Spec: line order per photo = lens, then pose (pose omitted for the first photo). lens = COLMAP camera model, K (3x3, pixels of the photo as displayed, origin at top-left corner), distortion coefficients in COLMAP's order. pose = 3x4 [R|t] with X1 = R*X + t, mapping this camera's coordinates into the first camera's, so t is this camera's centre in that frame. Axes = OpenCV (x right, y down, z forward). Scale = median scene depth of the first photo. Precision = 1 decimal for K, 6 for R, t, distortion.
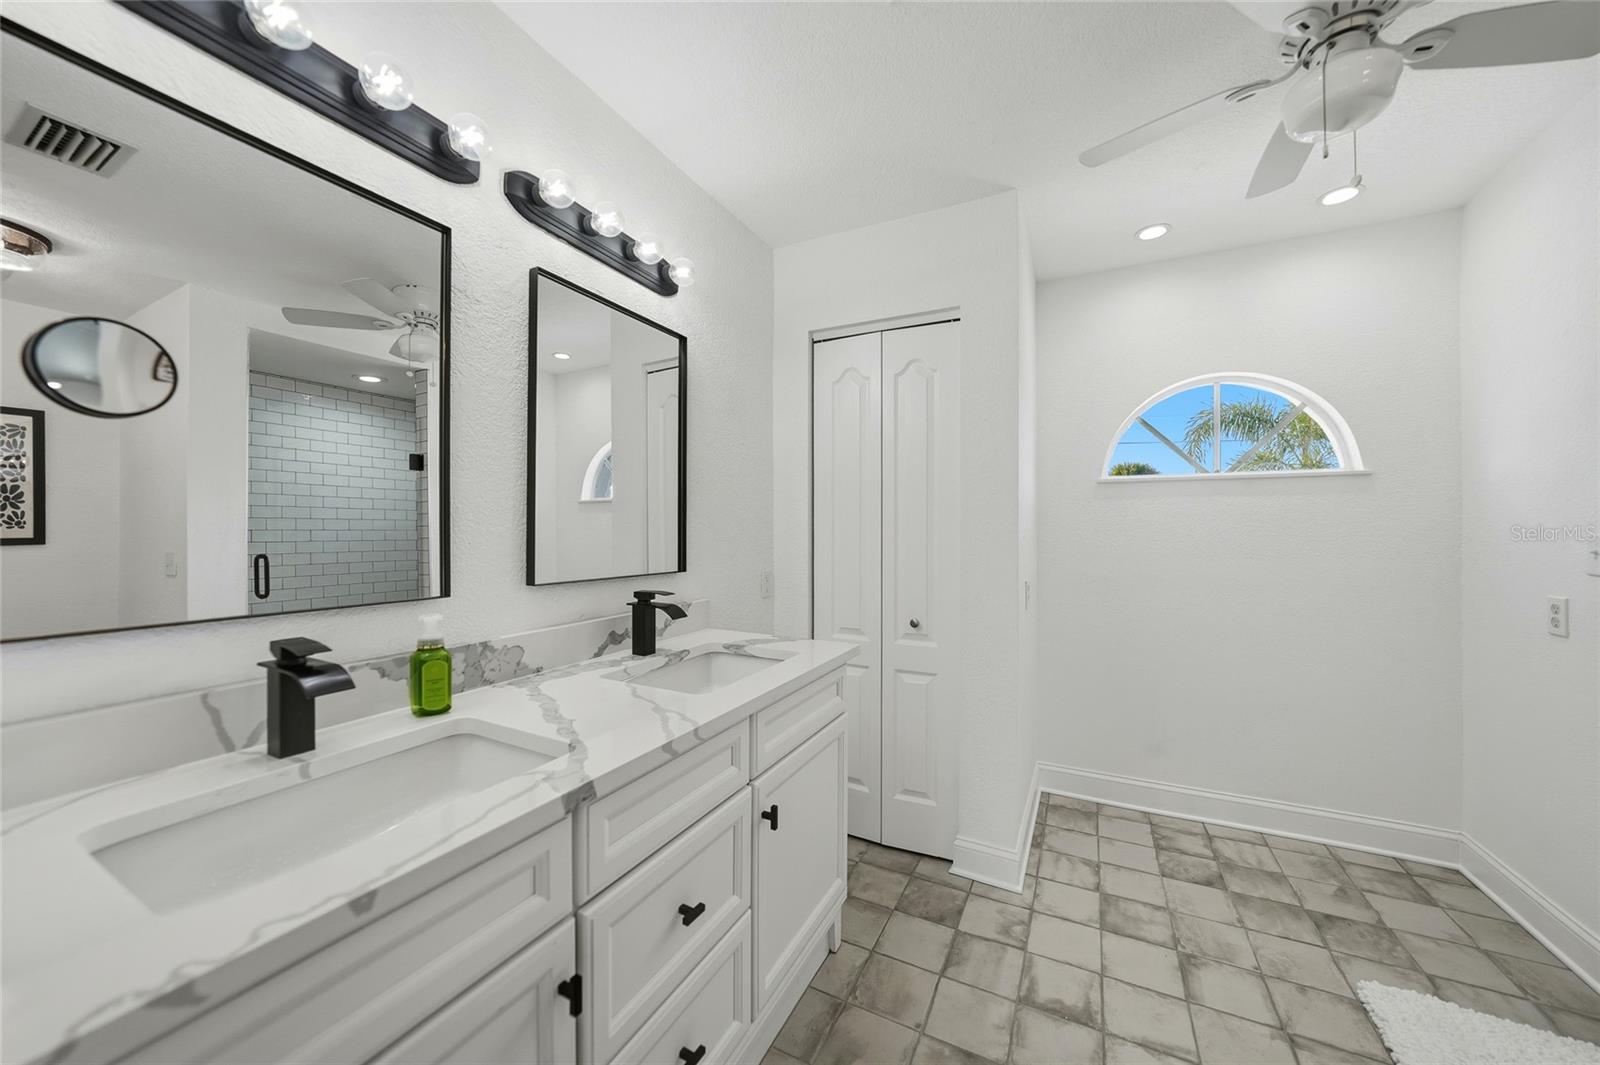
lens RADIAL K [[560.2, 0, 803.0], [0, 560.2, 528.3], [0, 0, 1]] dist [-0.025398, 0.005975]
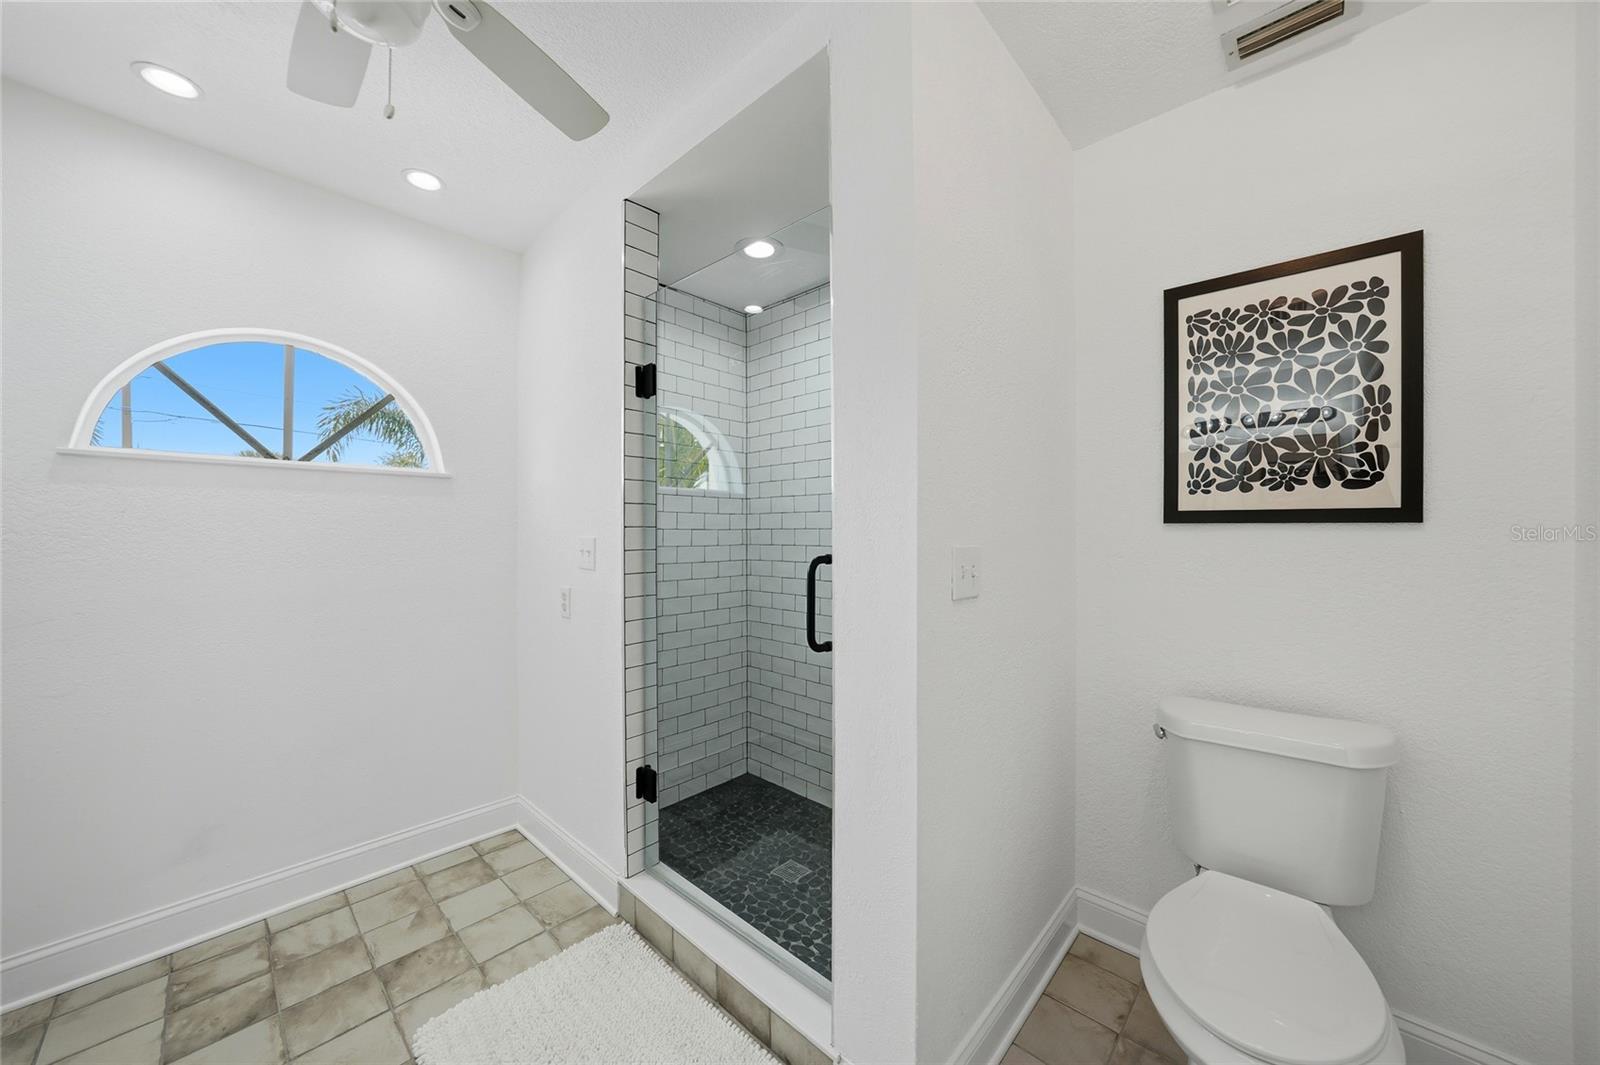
lens RADIAL K [[560.2, 0, 803.0], [0, 560.2, 528.3], [0, 0, 1]] dist [-0.025398, 0.005975]
pose [[0.268443, 0.009881, 0.963245, 0.234086], [-0.005964, 0.999945, -0.008596, 0.000150], [-0.963277, -0.003437, 0.268487, 0.106471]]
